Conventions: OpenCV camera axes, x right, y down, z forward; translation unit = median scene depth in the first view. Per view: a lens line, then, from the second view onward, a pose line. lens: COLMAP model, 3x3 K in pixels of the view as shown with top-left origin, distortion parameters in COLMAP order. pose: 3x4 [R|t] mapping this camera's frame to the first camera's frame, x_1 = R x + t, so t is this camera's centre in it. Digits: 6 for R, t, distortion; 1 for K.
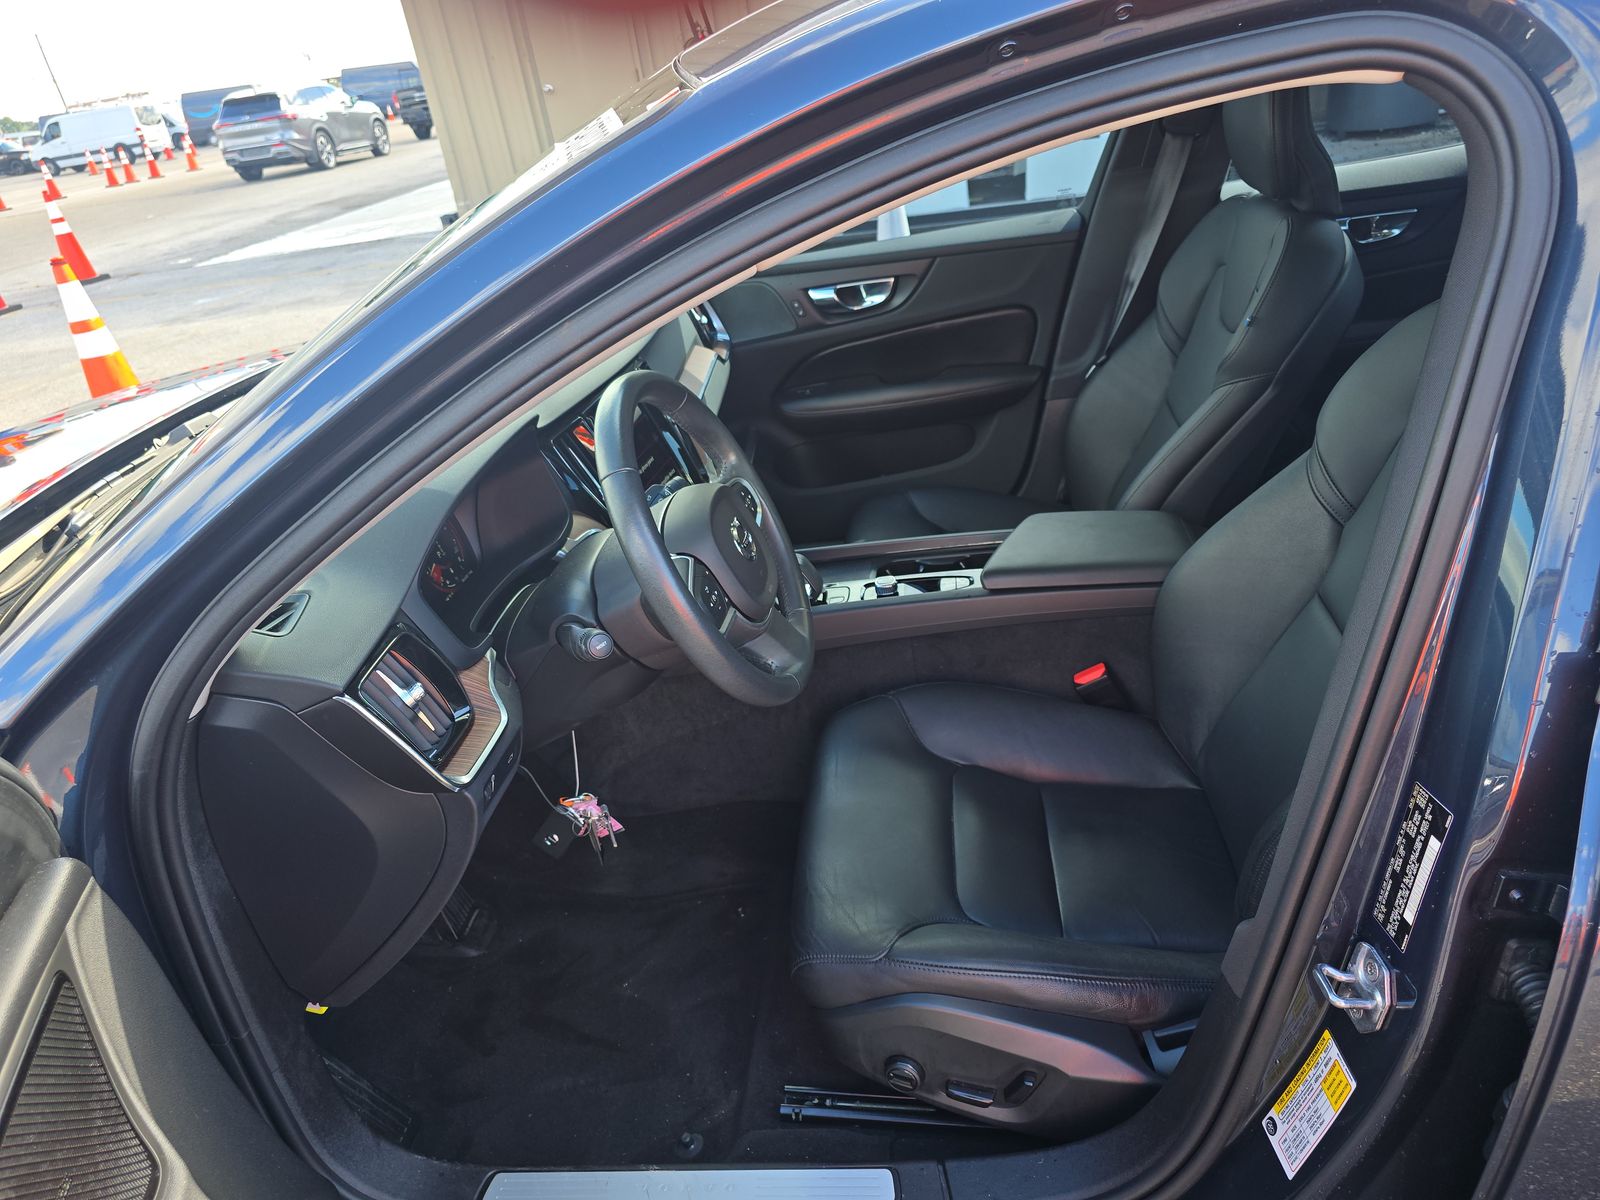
lens RADIAL K [[1128.8, 0, 804.4], [0, 1128.8, 608.9], [0, 0, 1]] dist [0.051315, -0.015535]
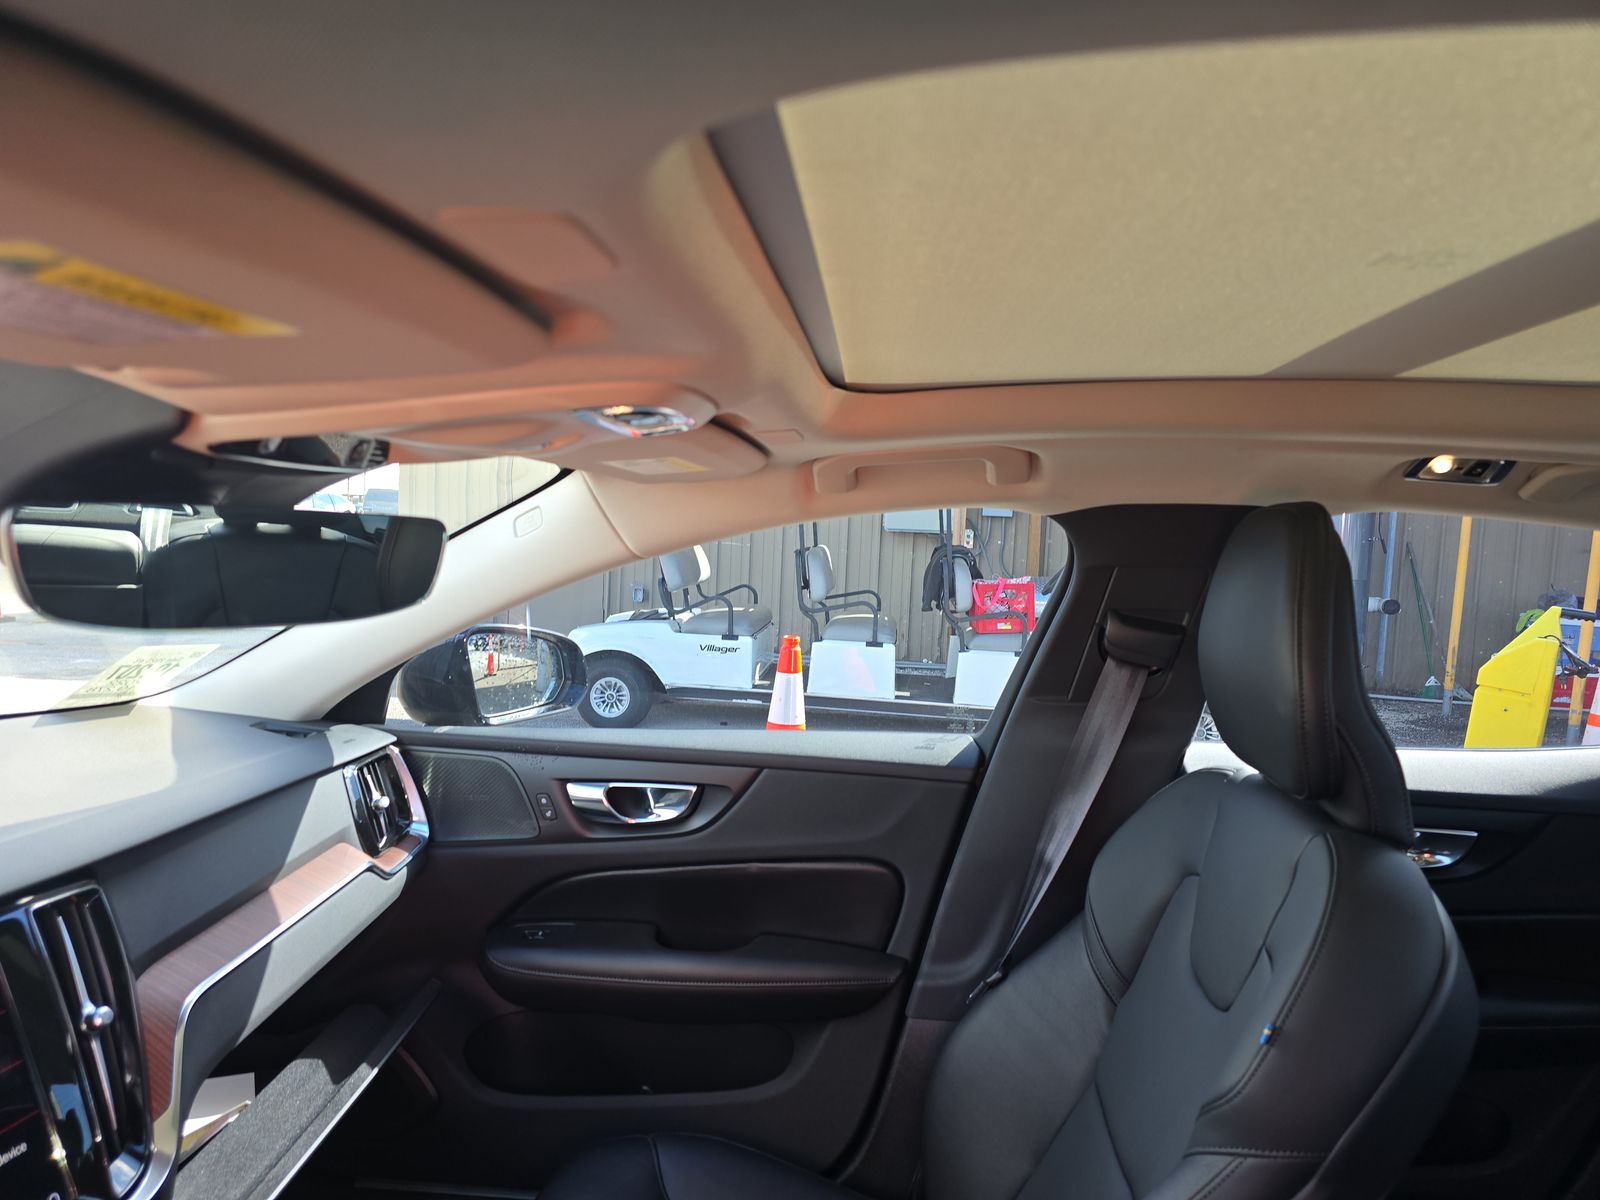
lens RADIAL K [[1128.8, 0, 797.0], [0, 1128.8, 598.5], [0, 0, 1]] dist [0.051315, -0.015535]
pose [[0.984772, 0.172997, 0.017218, 0.105598], [-0.152011, 0.904880, -0.397599, -0.137868], [-0.084363, 0.388927, 0.917398, 0.347913]]
